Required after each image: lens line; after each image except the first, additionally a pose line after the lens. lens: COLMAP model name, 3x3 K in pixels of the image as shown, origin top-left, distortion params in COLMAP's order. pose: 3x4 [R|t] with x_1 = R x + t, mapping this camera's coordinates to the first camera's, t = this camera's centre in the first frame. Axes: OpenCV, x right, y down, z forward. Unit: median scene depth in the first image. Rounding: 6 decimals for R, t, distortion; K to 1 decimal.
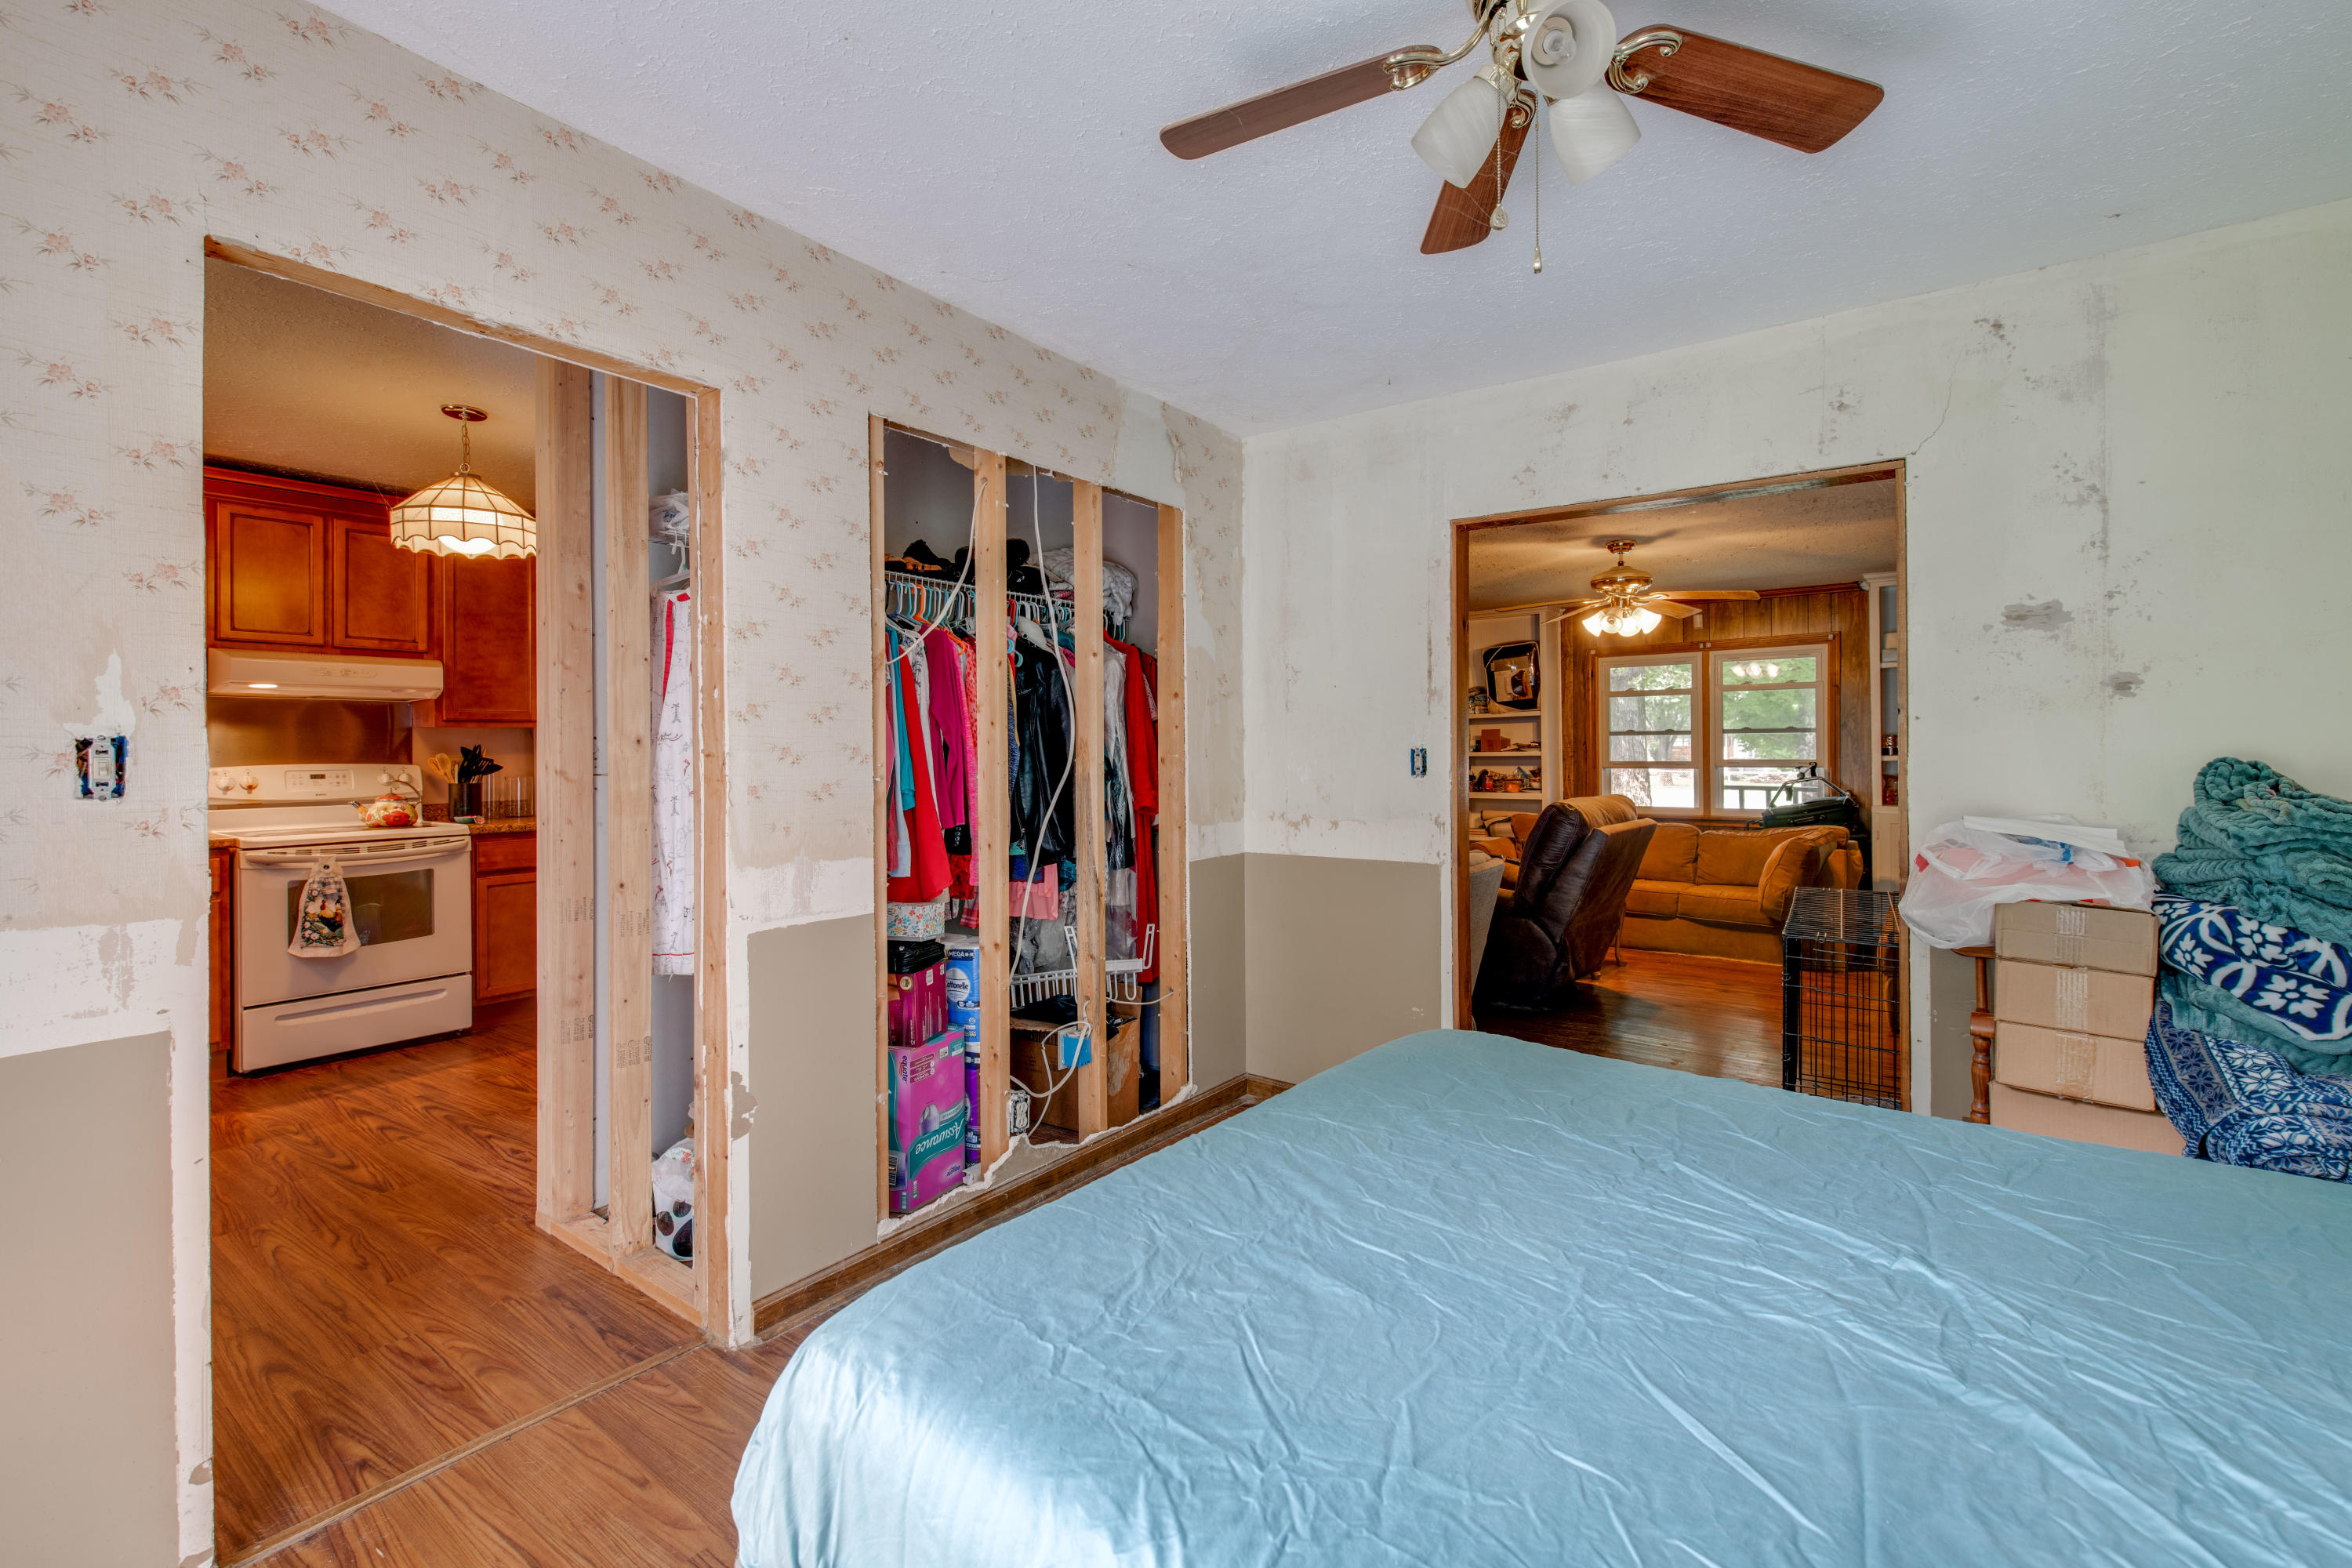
lens RADIAL K [[1008.5, 0, 1175.2], [0, 1008.5, 735.5], [0, 0, 1]] dist [0.001302, 0.000071]
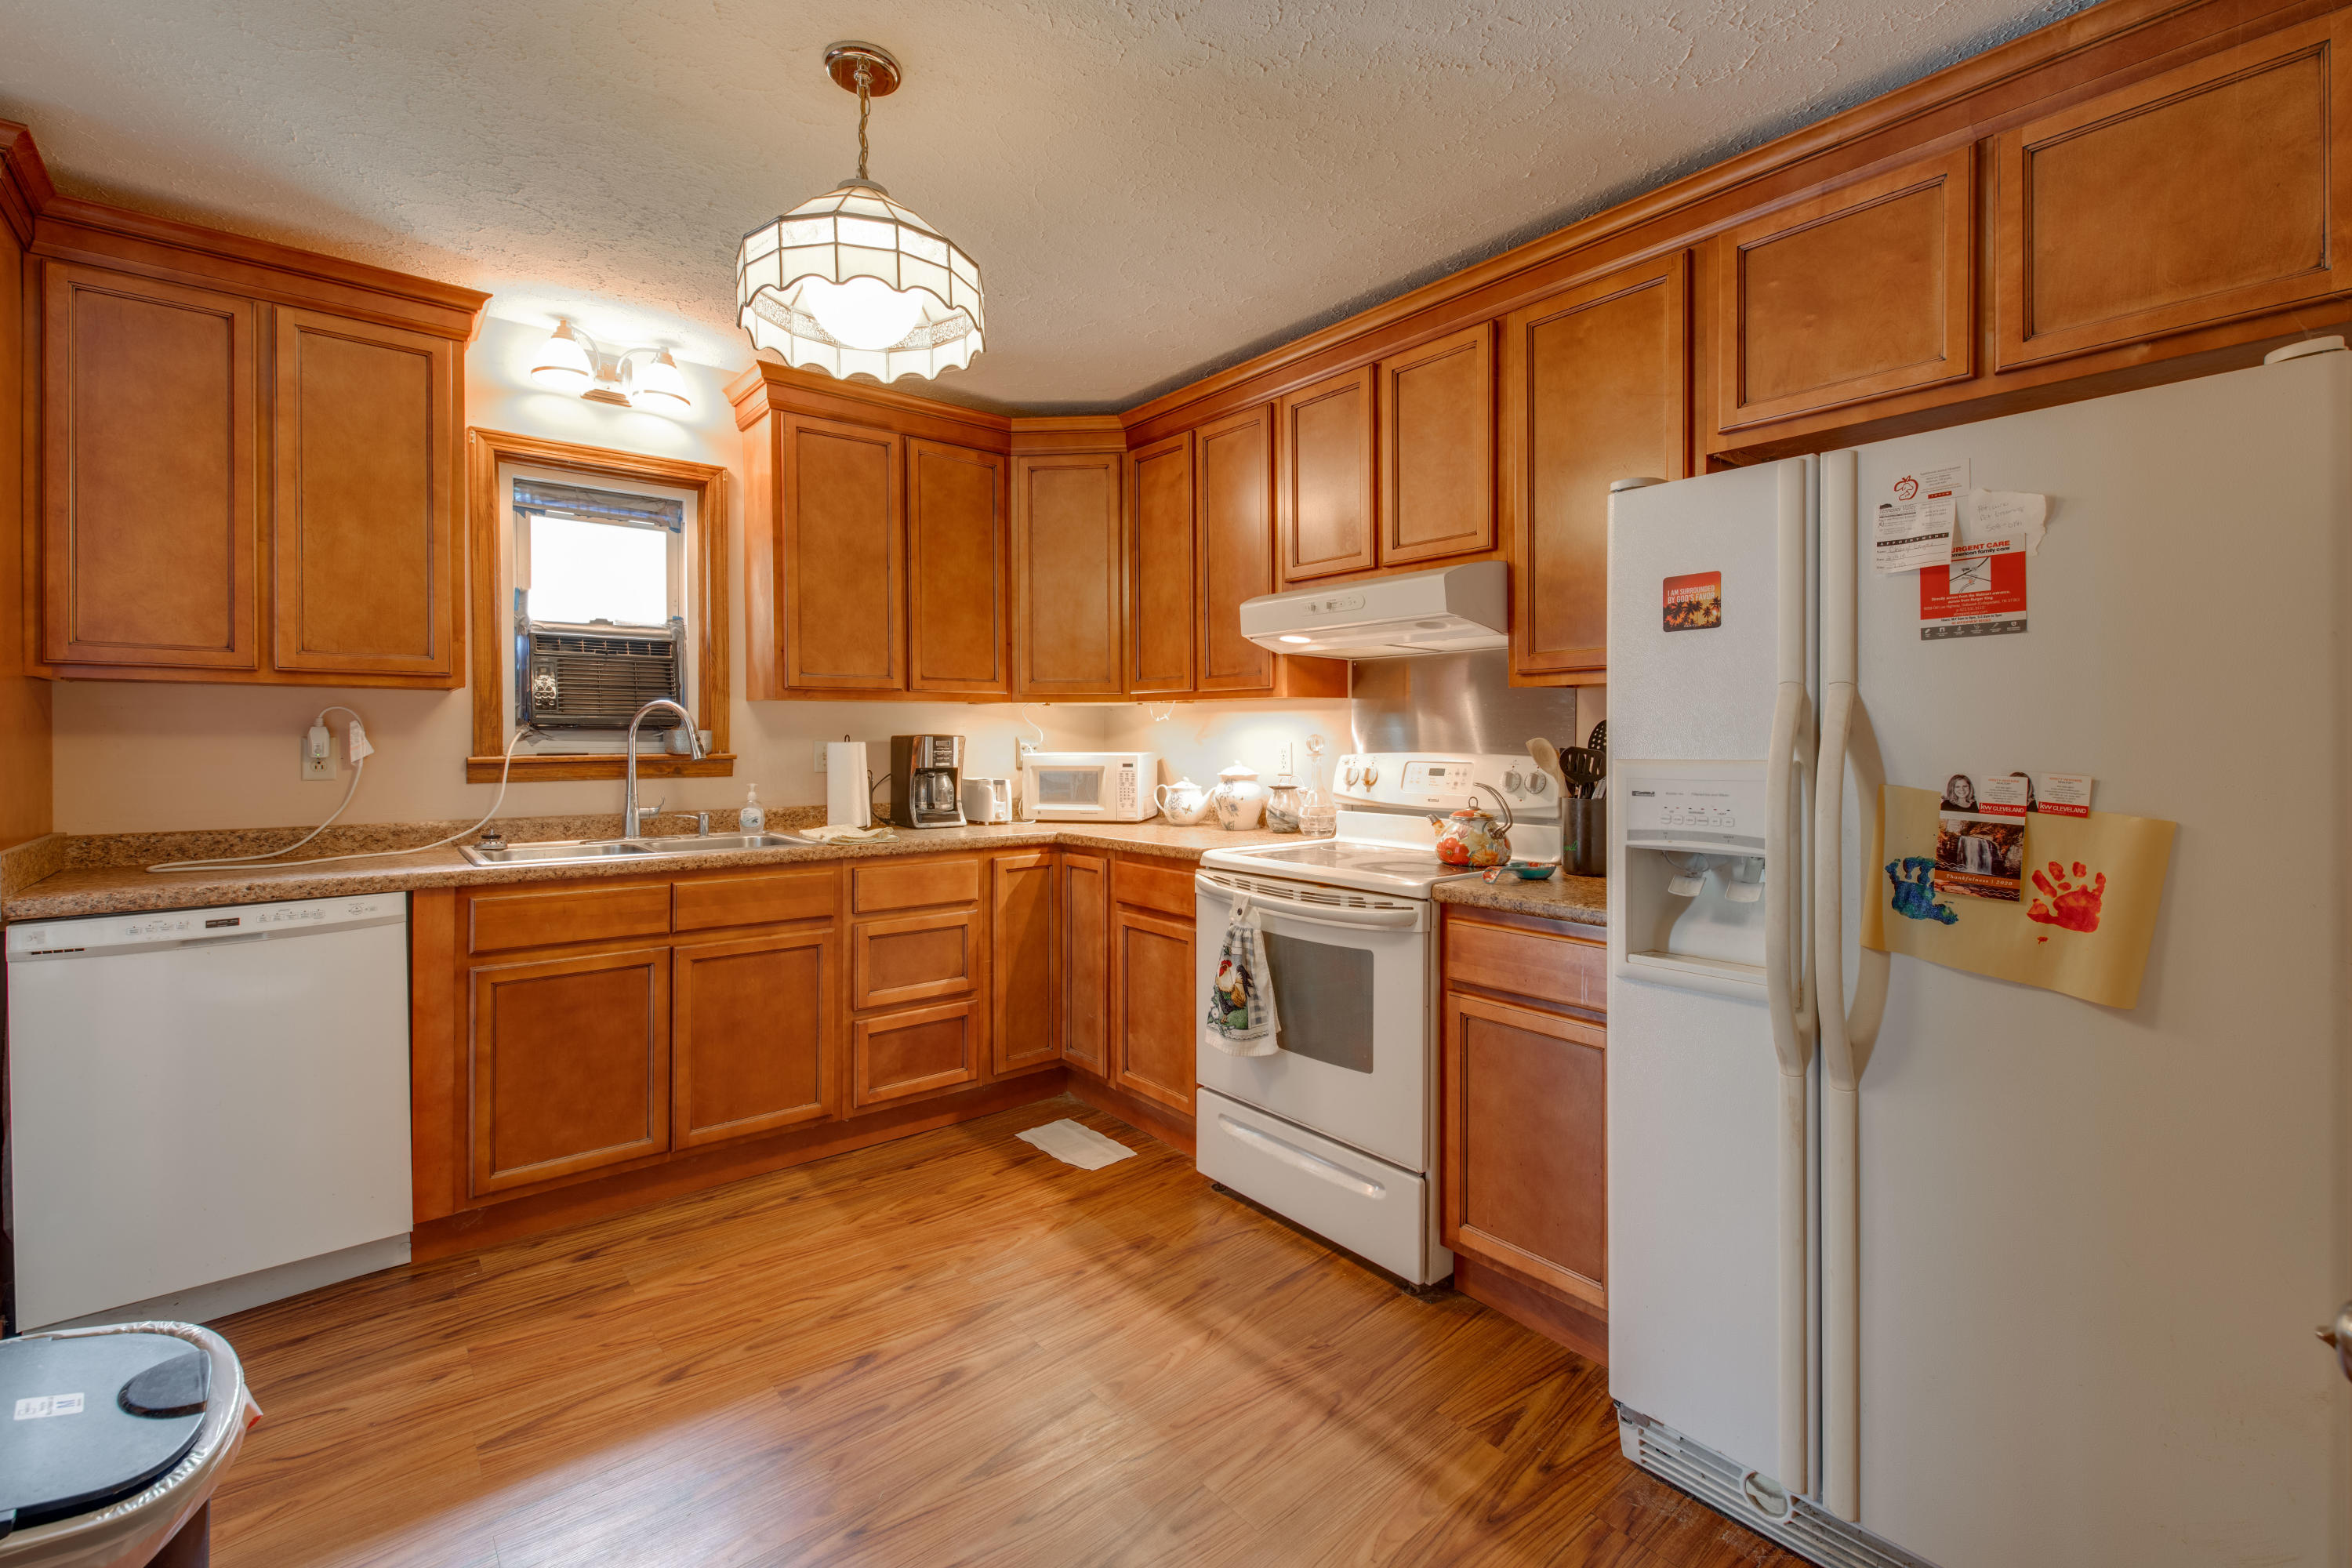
lens RADIAL K [[1008.5, 0, 1175.2], [0, 1008.5, 735.5], [0, 0, 1]] dist [0.001302, 0.000071]
pose [[-0.245215, 0.013195, -0.969379, -0.197993], [0.015034, 0.999839, 0.009807, 0.009223], [0.969352, -0.012169, -0.245374, 1.077553]]
